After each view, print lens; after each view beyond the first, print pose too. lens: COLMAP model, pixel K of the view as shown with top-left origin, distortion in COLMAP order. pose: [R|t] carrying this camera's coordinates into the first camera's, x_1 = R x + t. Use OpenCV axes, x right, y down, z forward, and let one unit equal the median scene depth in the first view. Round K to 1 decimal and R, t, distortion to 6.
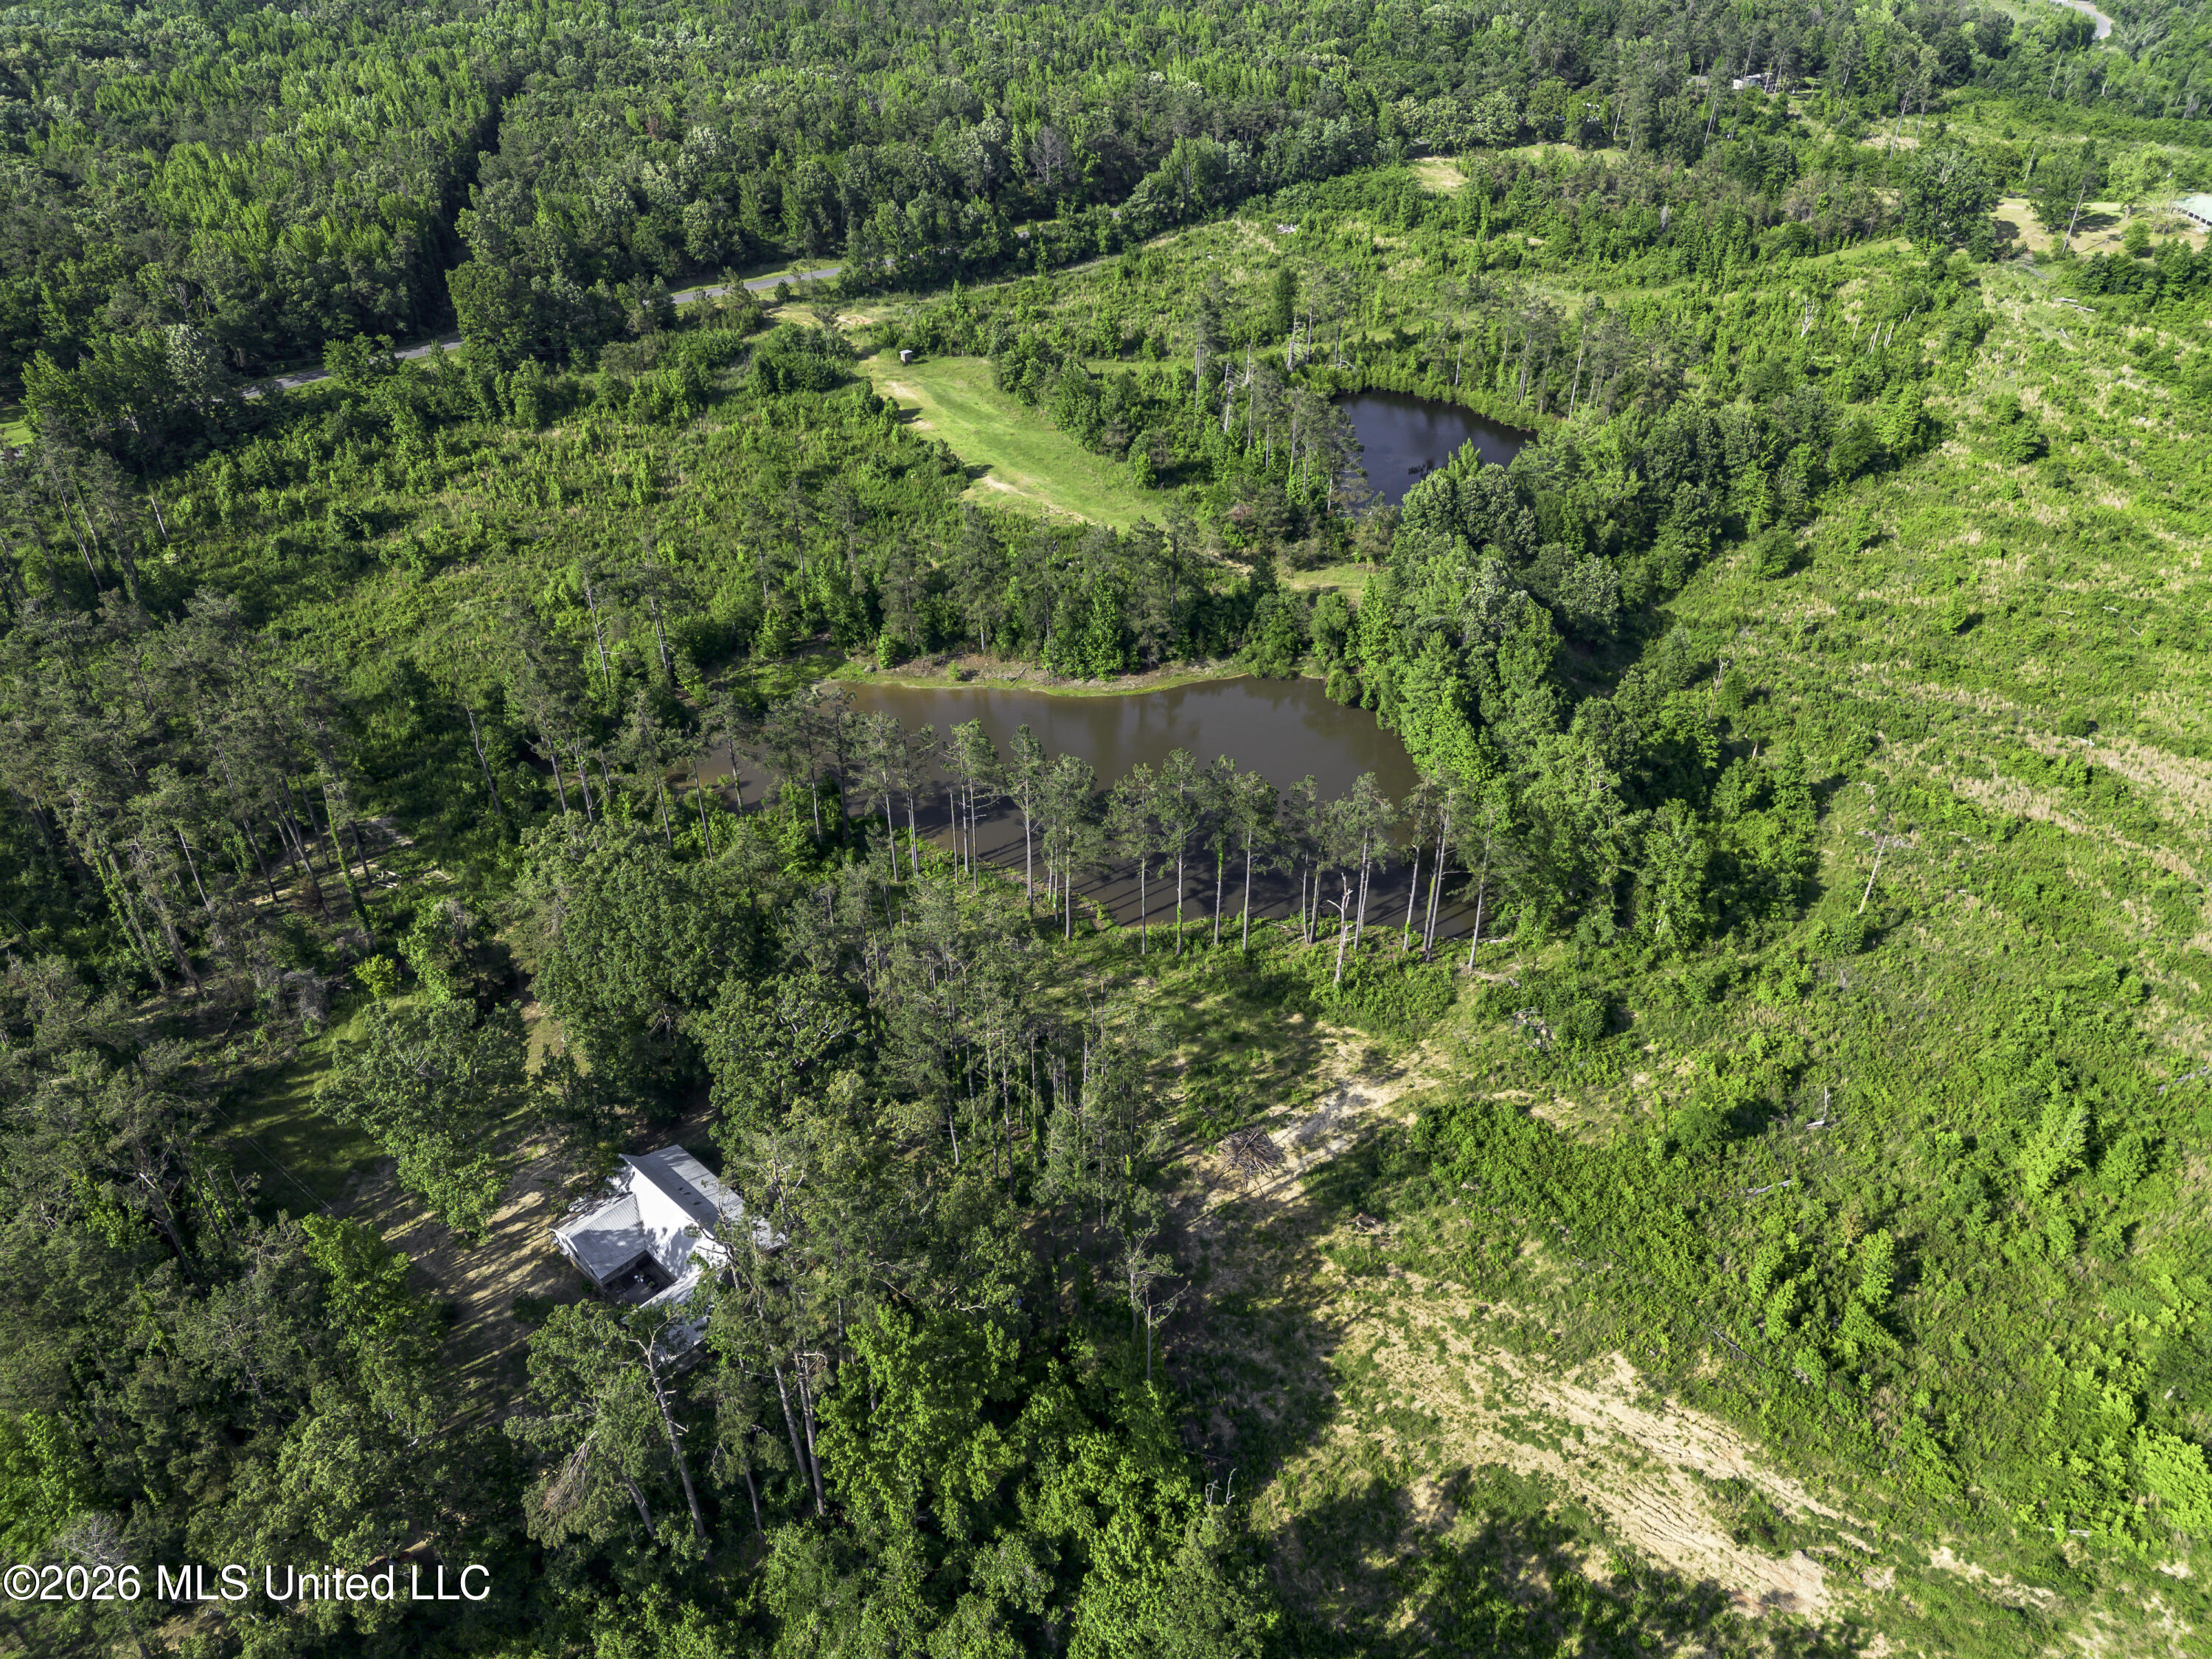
lens RADIAL K [[1560.7, 0, 1106.0], [0, 1560.7, 830.0], [0, 0, 1]] dist [0.067956, -0.057300]
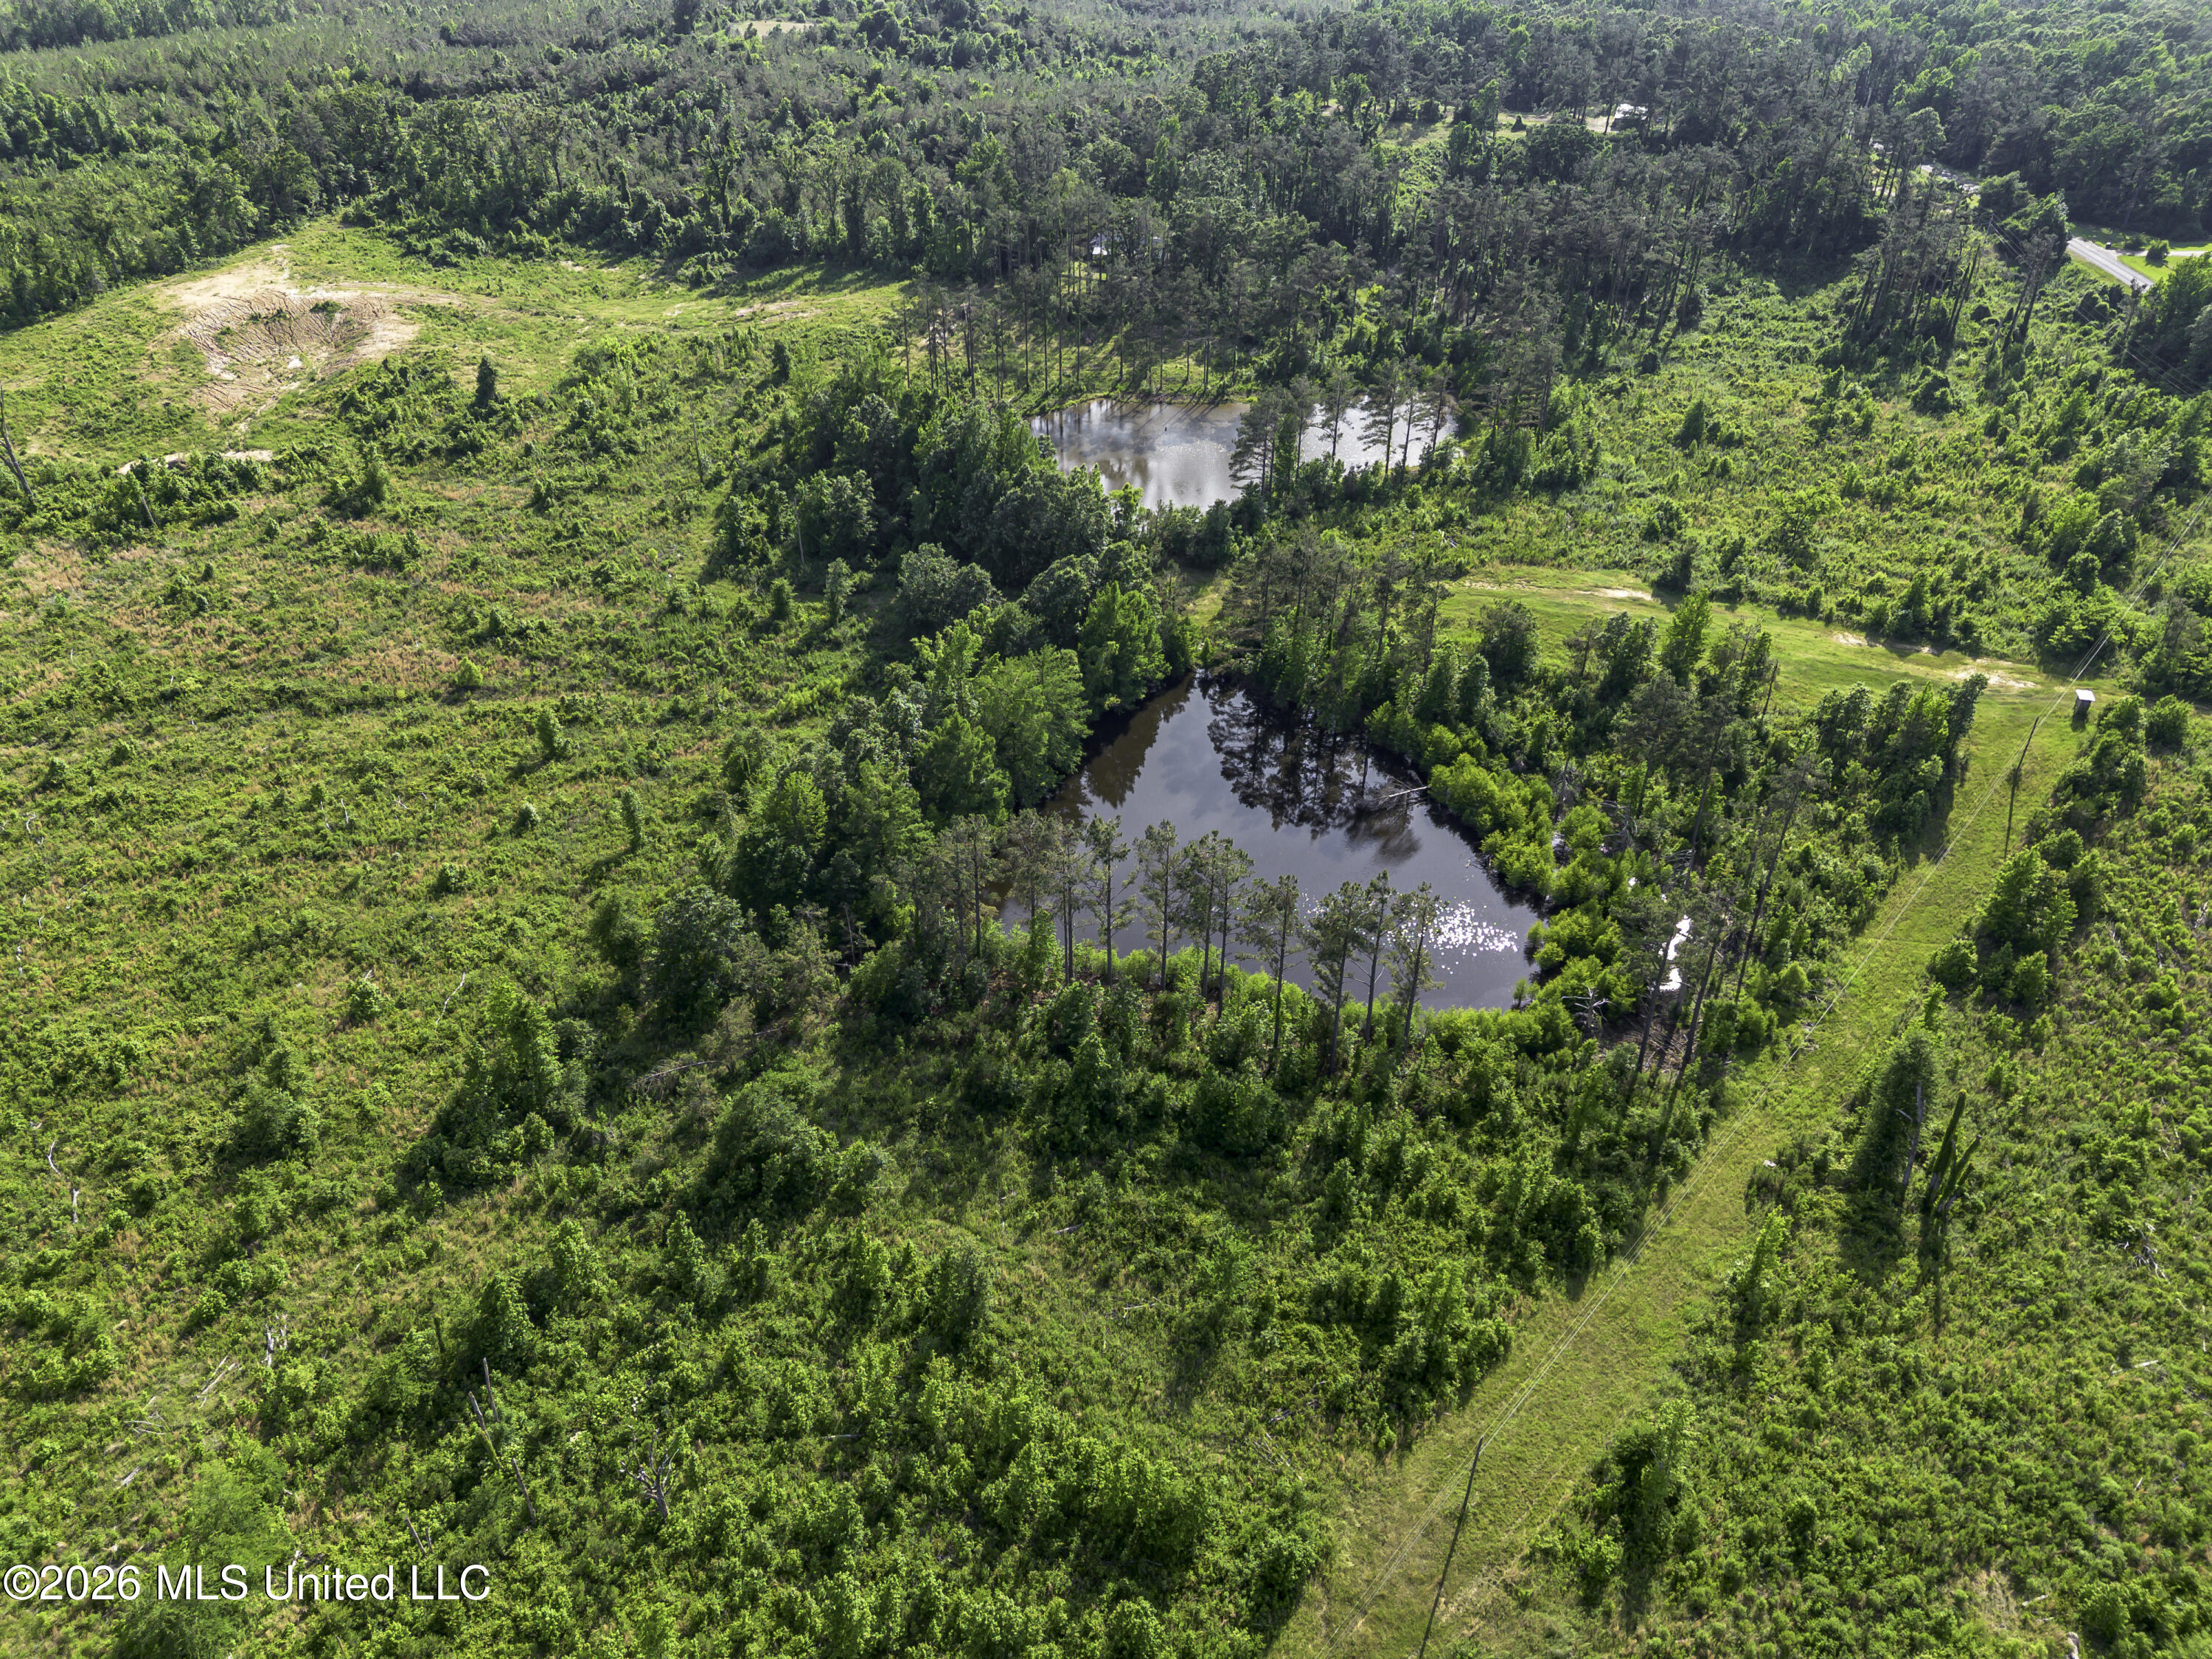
lens RADIAL K [[1560.7, 0, 1106.0], [0, 1560.7, 830.0], [0, 0, 1]] dist [0.067956, -0.057300]
pose [[-0.870969, 0.288819, -0.397488, 0.475480], [-0.275677, 0.382399, 0.881915, -0.727958], [0.406713, 0.877699, -0.253437, 1.040443]]
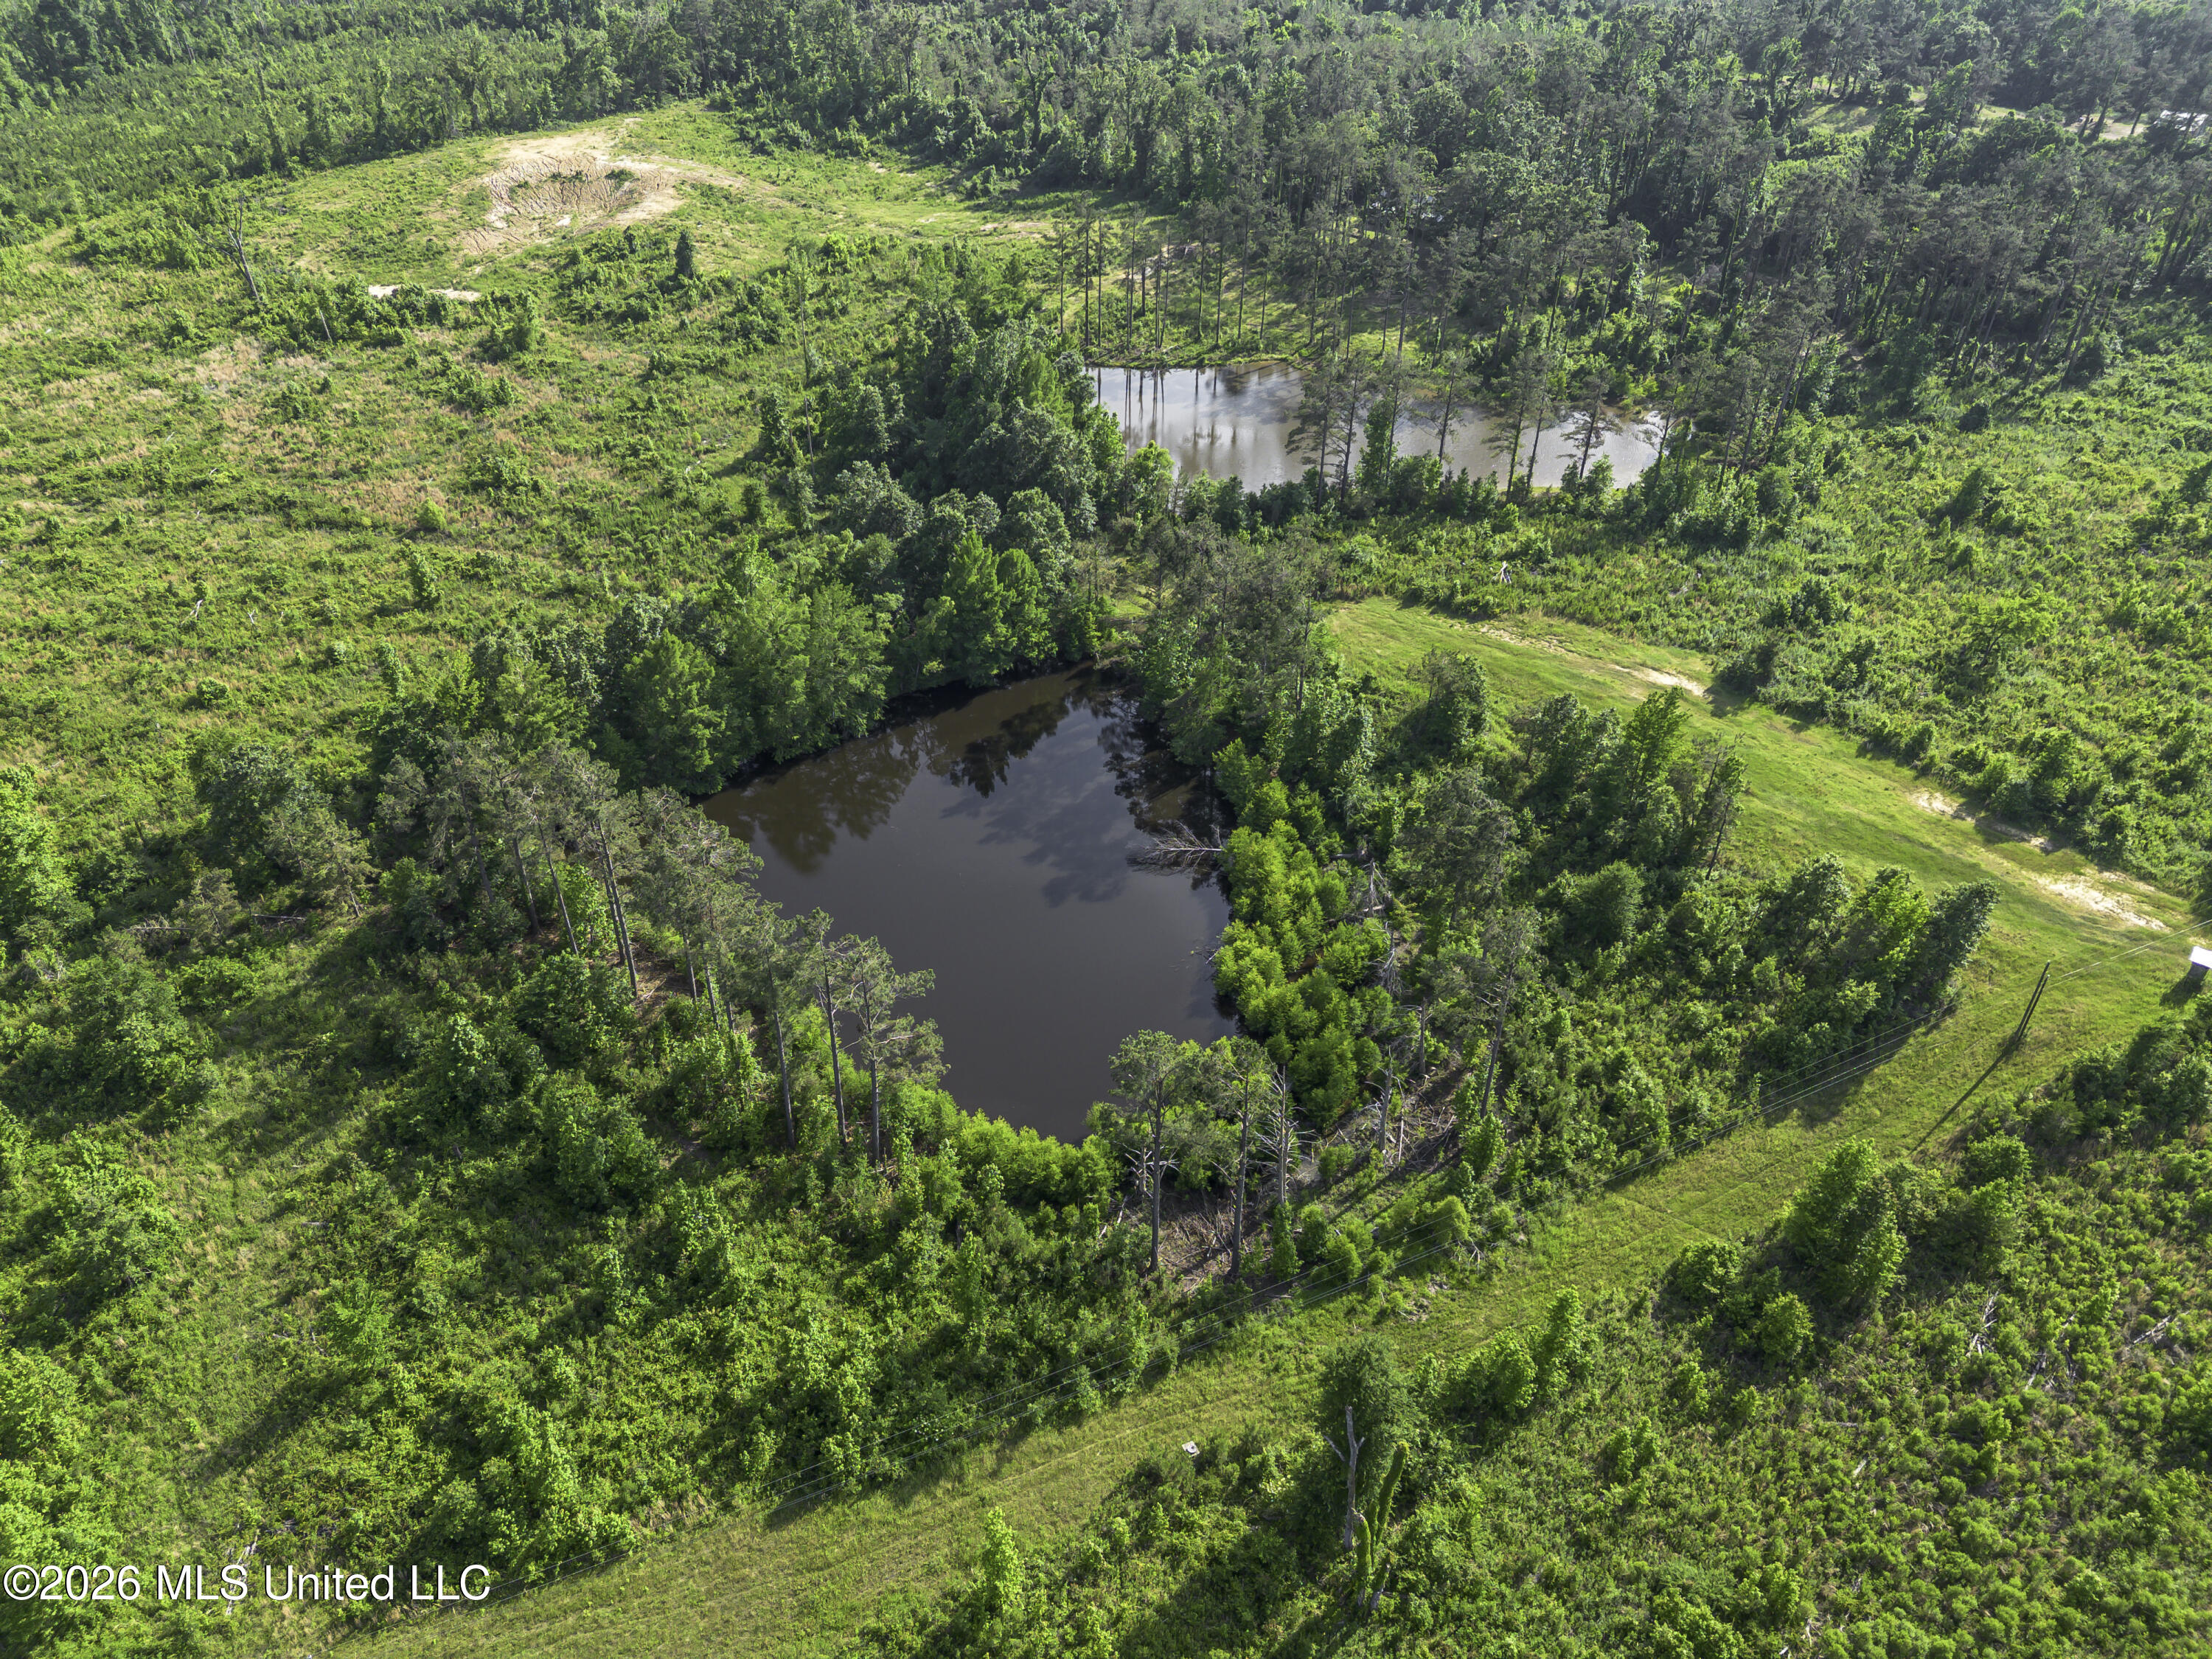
lens RADIAL K [[1560.7, 0, 1106.0], [0, 1560.7, 830.0], [0, 0, 1]] dist [0.067956, -0.057300]
pose [[-0.994507, 0.059299, -0.086257, 0.192479], [-0.061516, 0.335621, 0.939986, -0.684931], [0.084690, 0.940129, -0.330129, 1.073428]]
